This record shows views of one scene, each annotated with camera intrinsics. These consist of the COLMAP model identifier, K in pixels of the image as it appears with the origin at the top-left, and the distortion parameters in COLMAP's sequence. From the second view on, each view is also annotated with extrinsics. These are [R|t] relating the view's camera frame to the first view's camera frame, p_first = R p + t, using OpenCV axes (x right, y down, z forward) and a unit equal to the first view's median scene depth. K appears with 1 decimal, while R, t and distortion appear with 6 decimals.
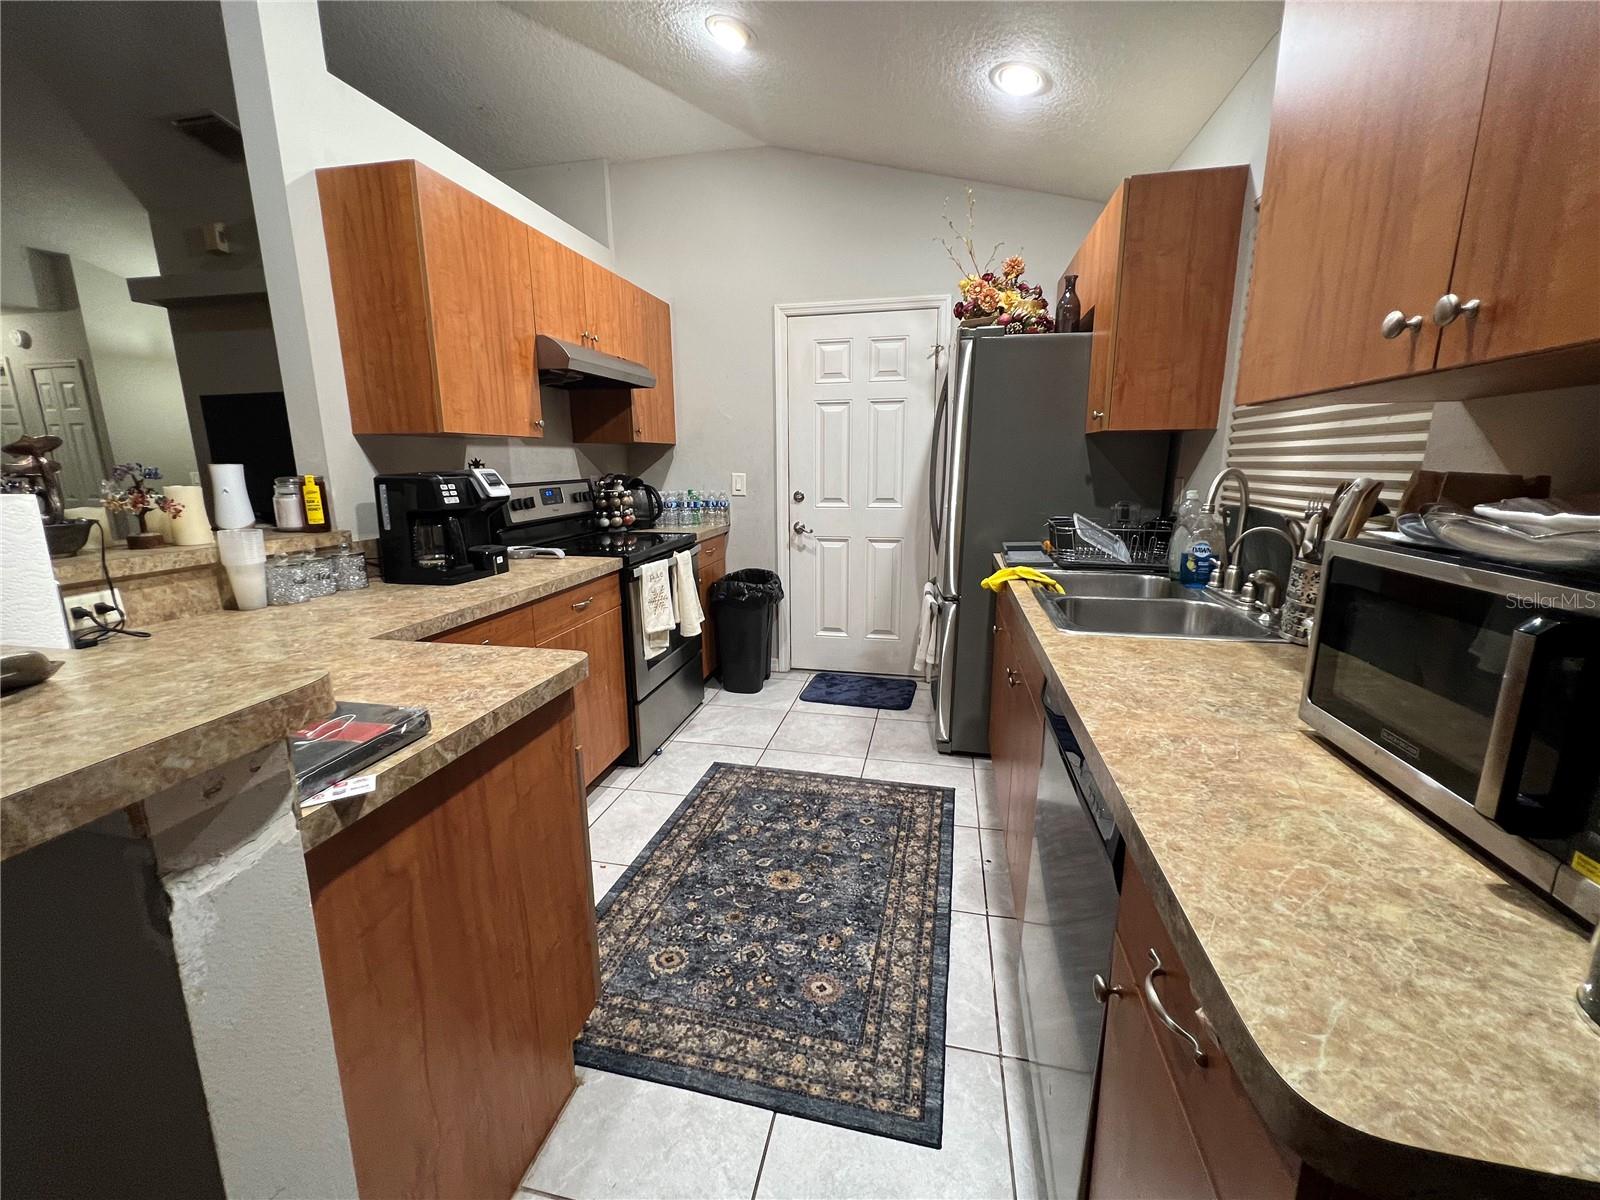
lens RADIAL K [[647.1, 0, 797.5], [0, 647.1, 599.2], [0, 0, 1]] dist [-0.000179, 0.000001]
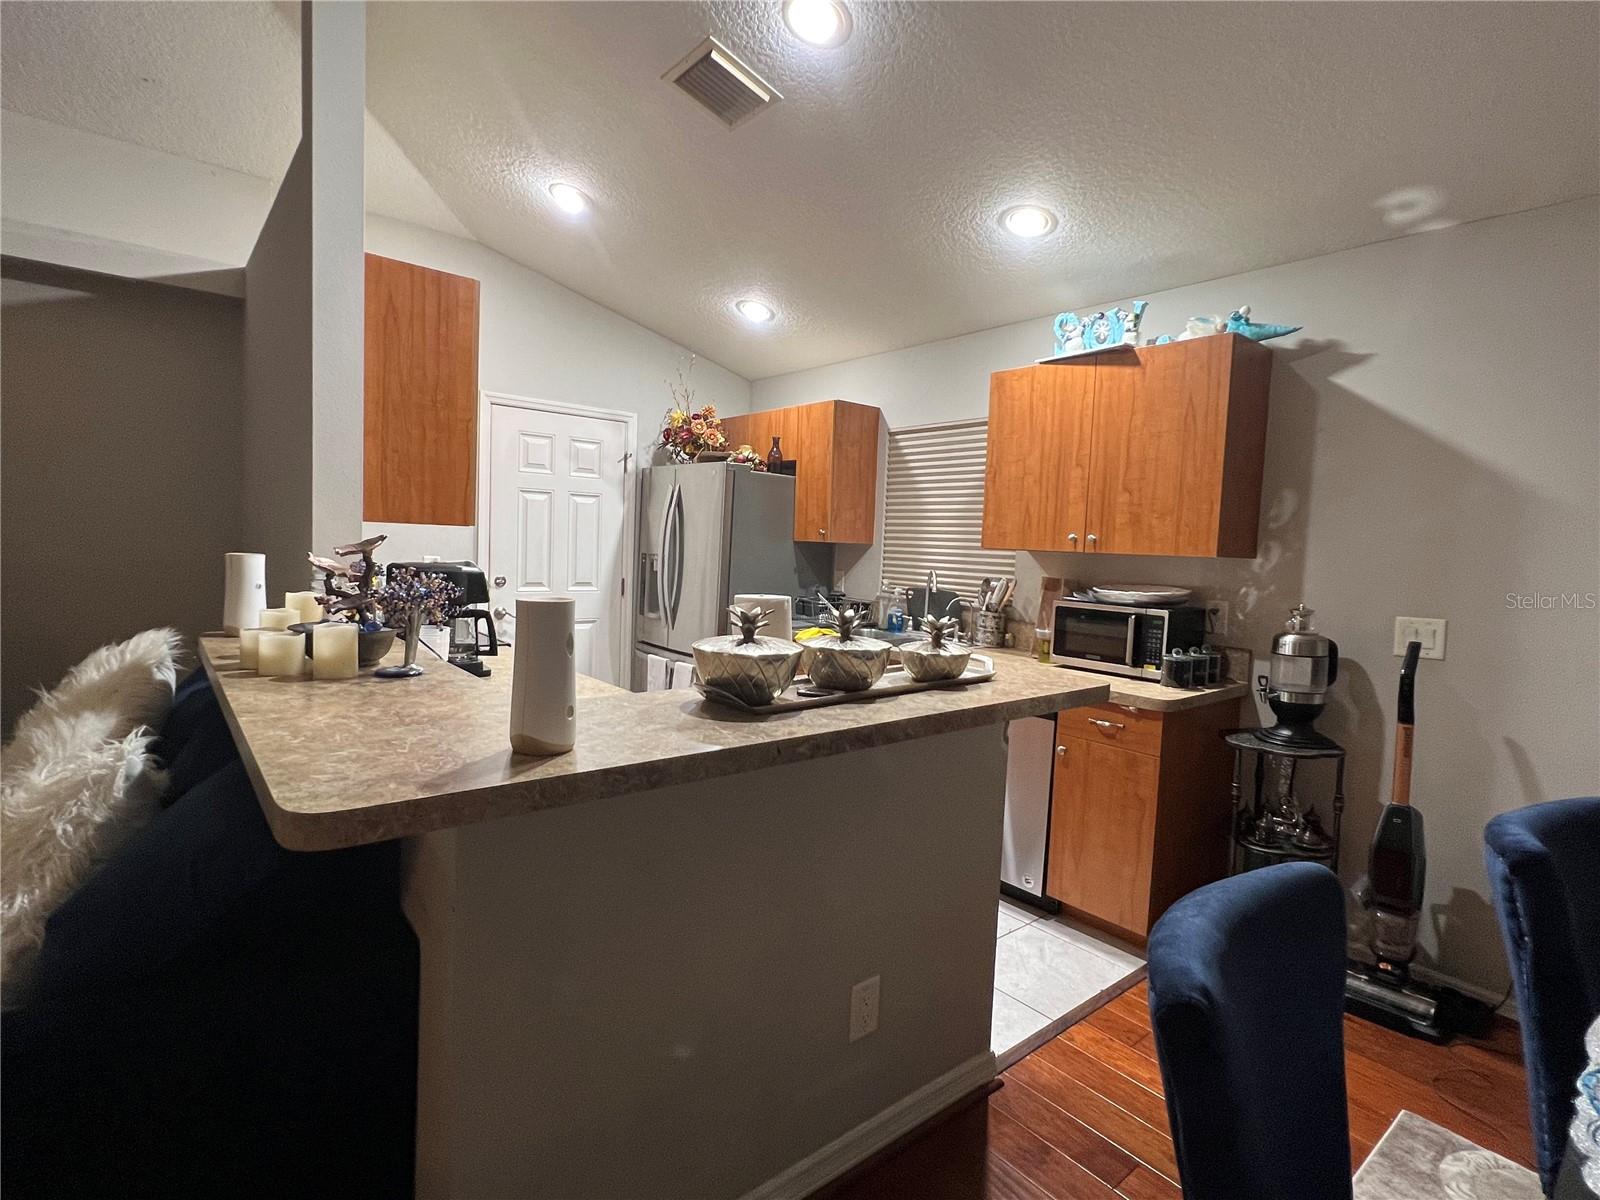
lens RADIAL K [[786.6, 0, 802.0], [0, 786.6, 599.9], [0, 0, 1]] dist [0.004601, 0.000362]
pose [[0.613092, -0.025380, 0.789604, -0.710668], [0.119961, 0.990885, -0.061295, -0.003155], [-0.780851, 0.132301, 0.610548, -0.083290]]
